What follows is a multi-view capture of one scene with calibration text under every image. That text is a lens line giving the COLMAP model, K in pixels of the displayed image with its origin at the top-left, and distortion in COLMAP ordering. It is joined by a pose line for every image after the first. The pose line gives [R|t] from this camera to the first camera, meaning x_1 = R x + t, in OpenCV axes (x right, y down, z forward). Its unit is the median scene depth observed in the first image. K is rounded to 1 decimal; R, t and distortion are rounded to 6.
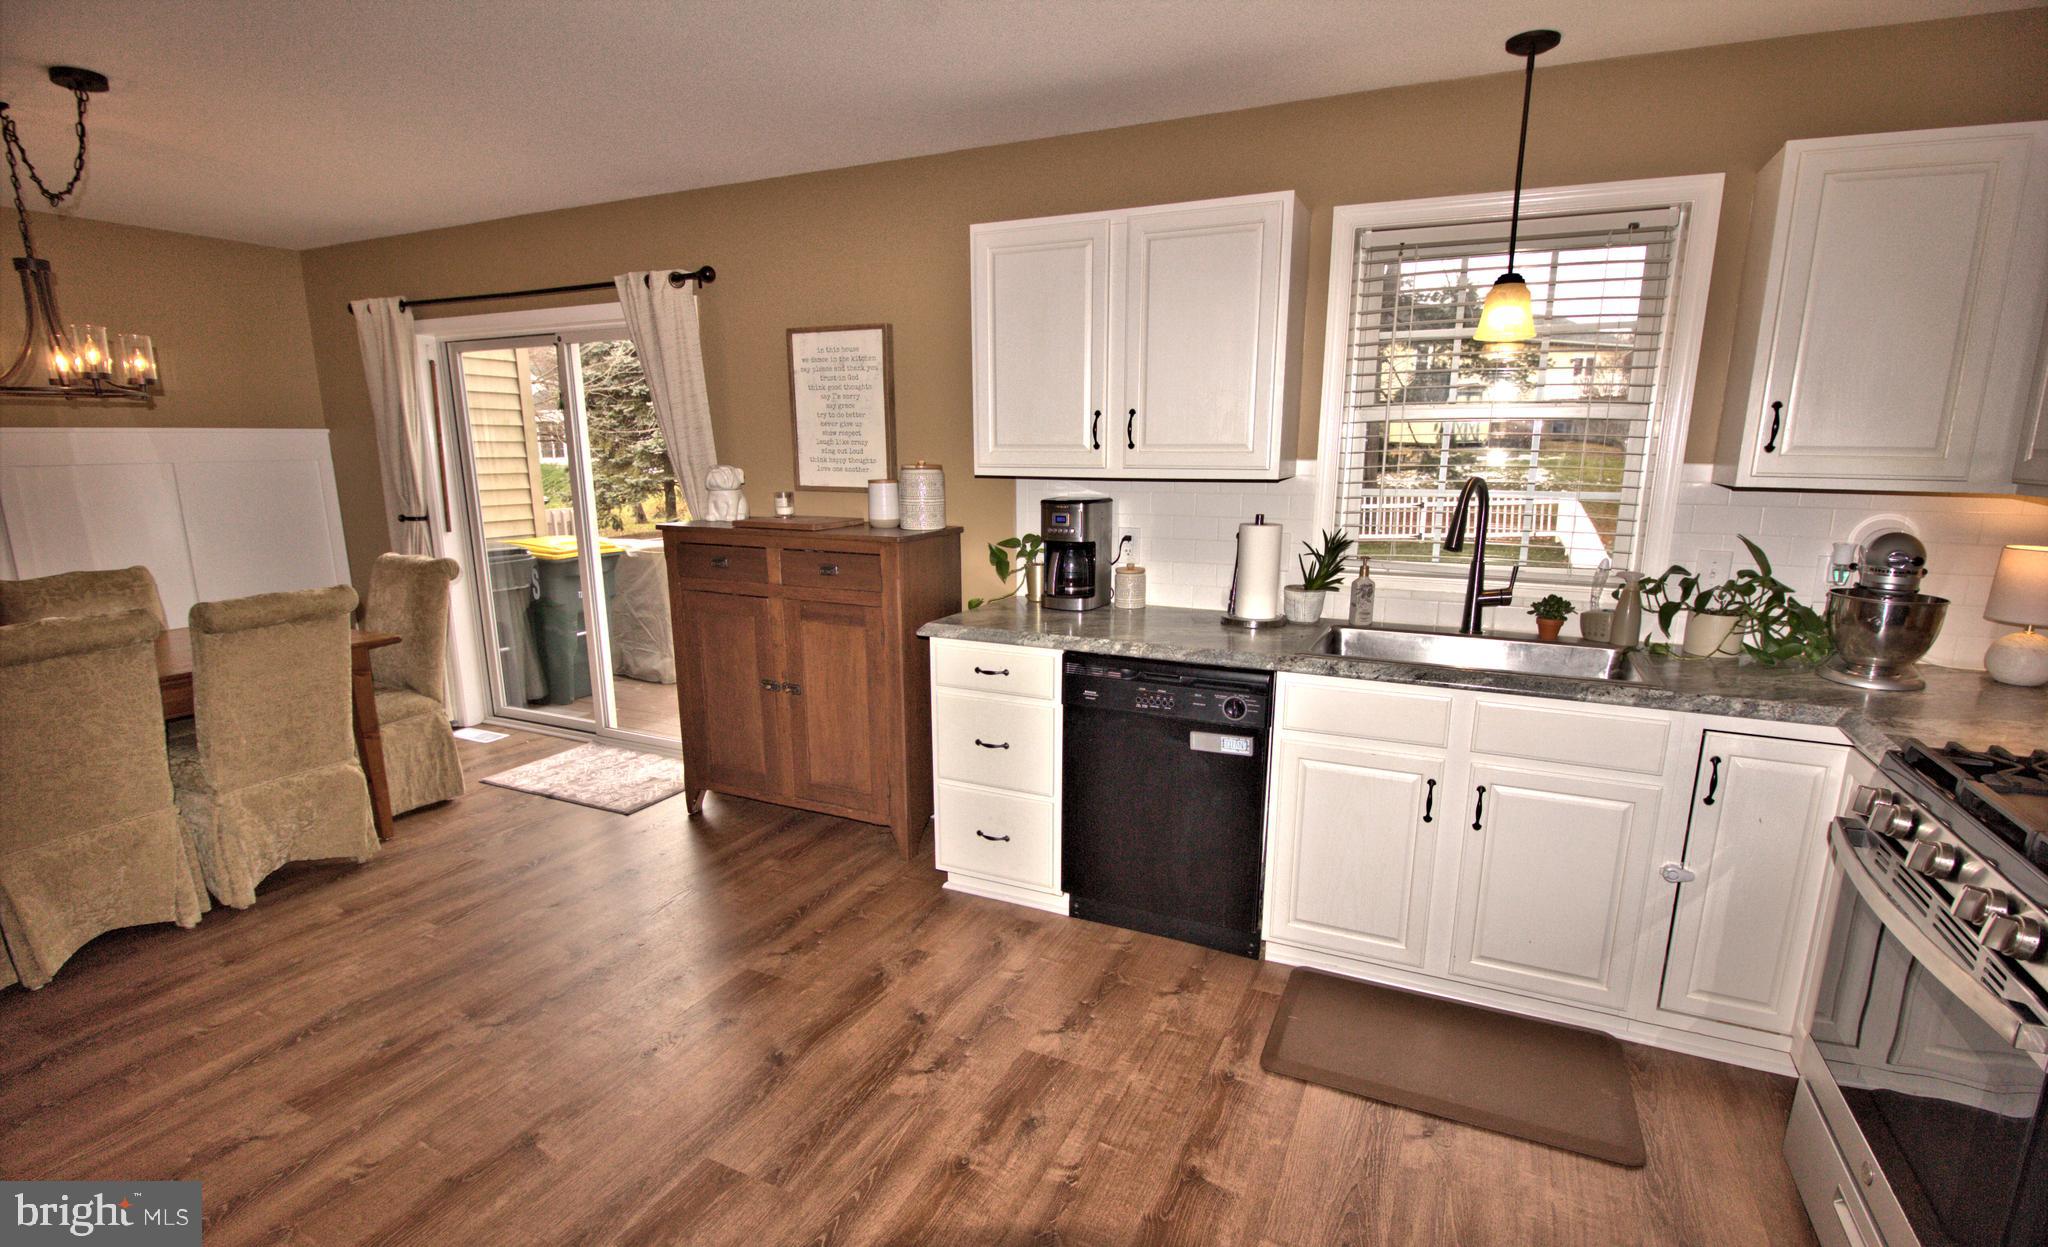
lens RADIAL K [[940.4, 0, 1027.0], [0, 940.4, 665.0], [0, 0, 1]] dist [0.003577, -0.014551]
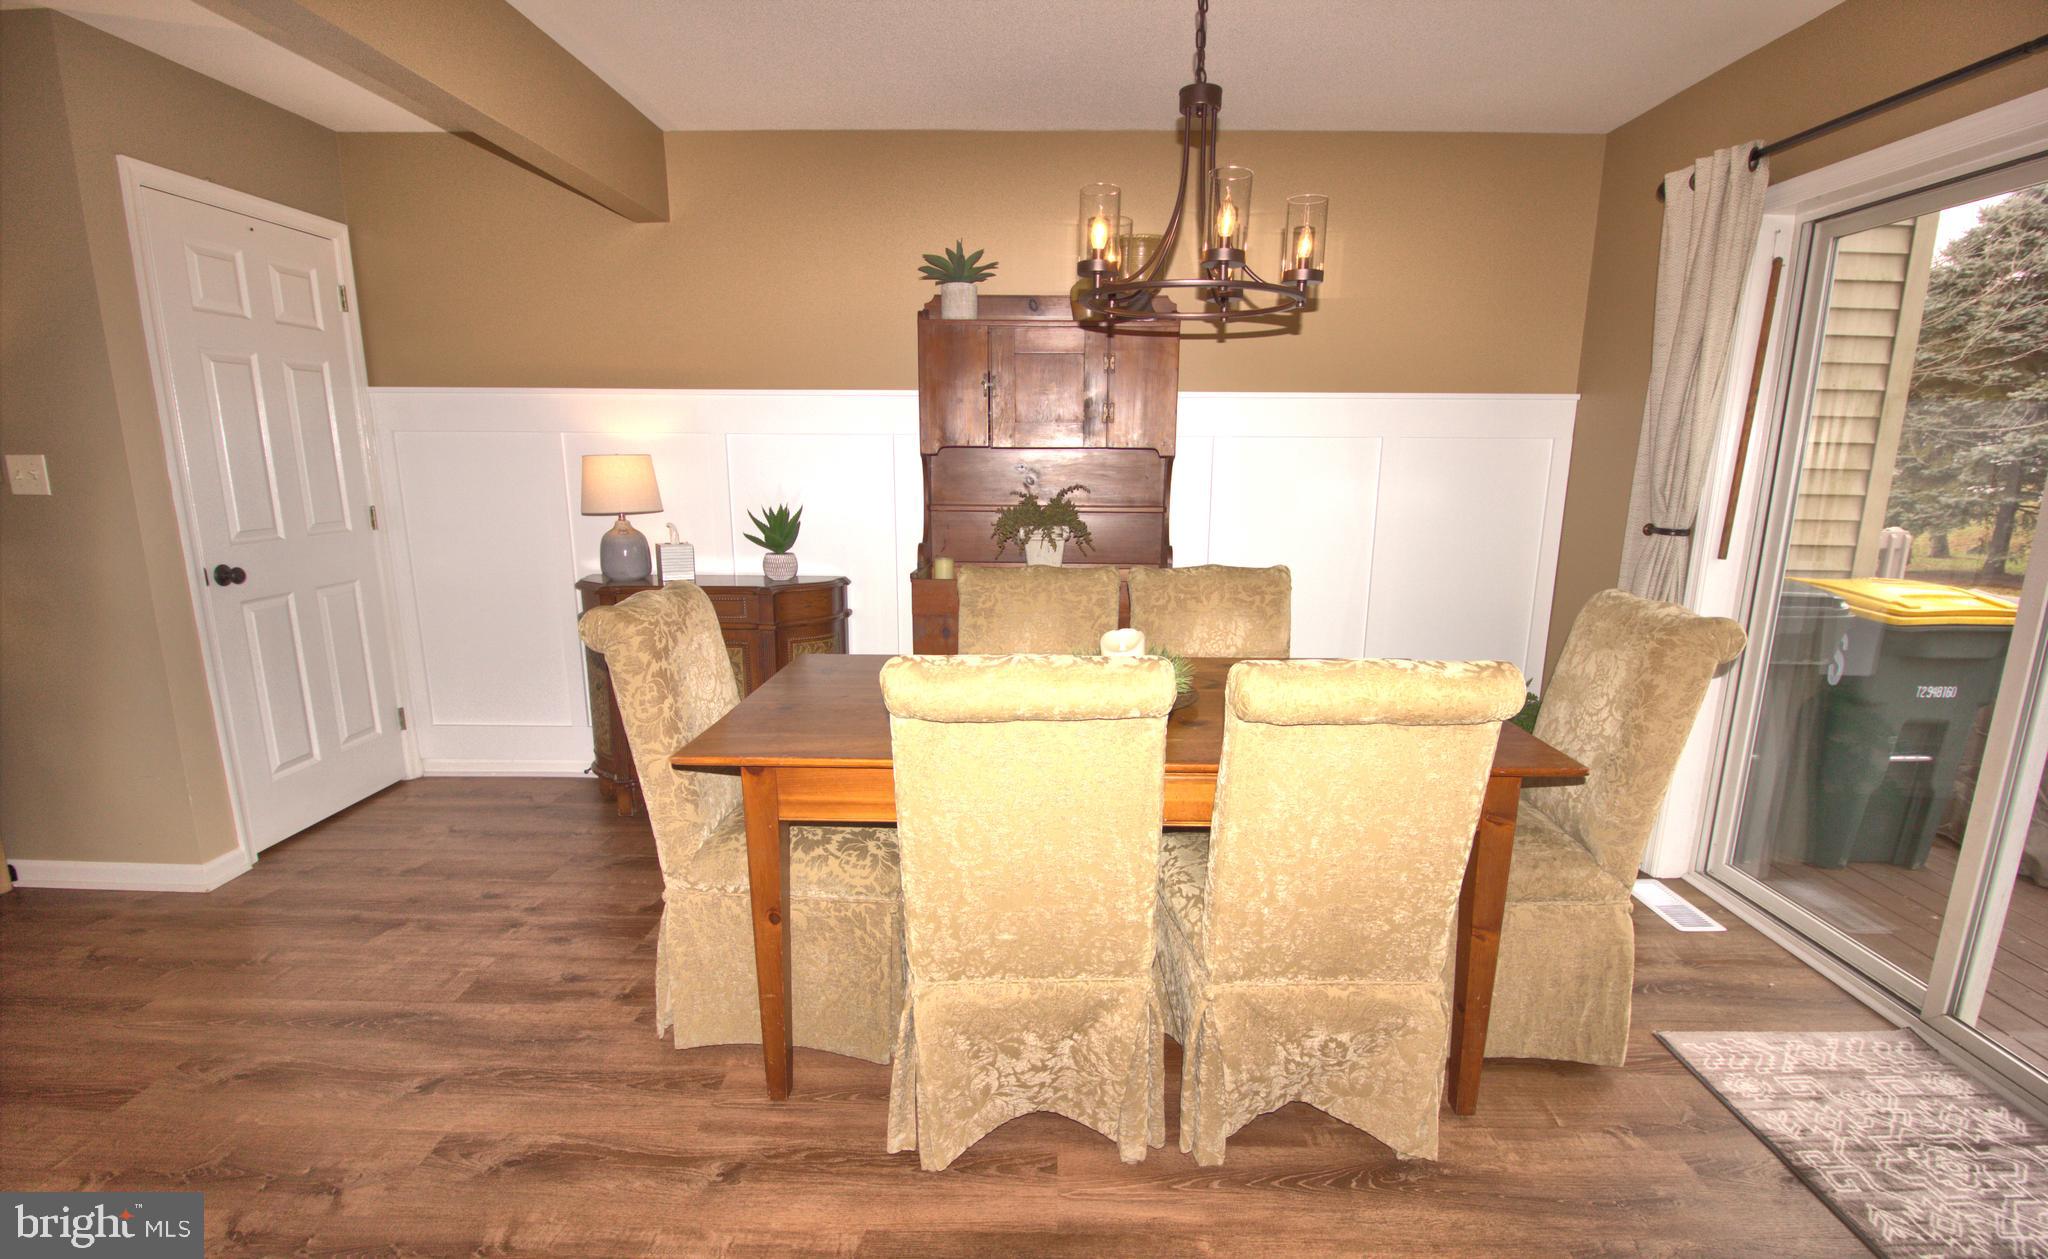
lens RADIAL K [[943.7, 0, 1041.9], [0, 943.7, 666.7], [0, 0, 1]] dist [0.002019, -0.015915]
pose [[0.420529, 0.204130, -0.884017, -0.281341], [-0.211291, 0.969605, 0.123382, -0.063926], [0.882333, 0.134899, 0.450878, 0.400650]]
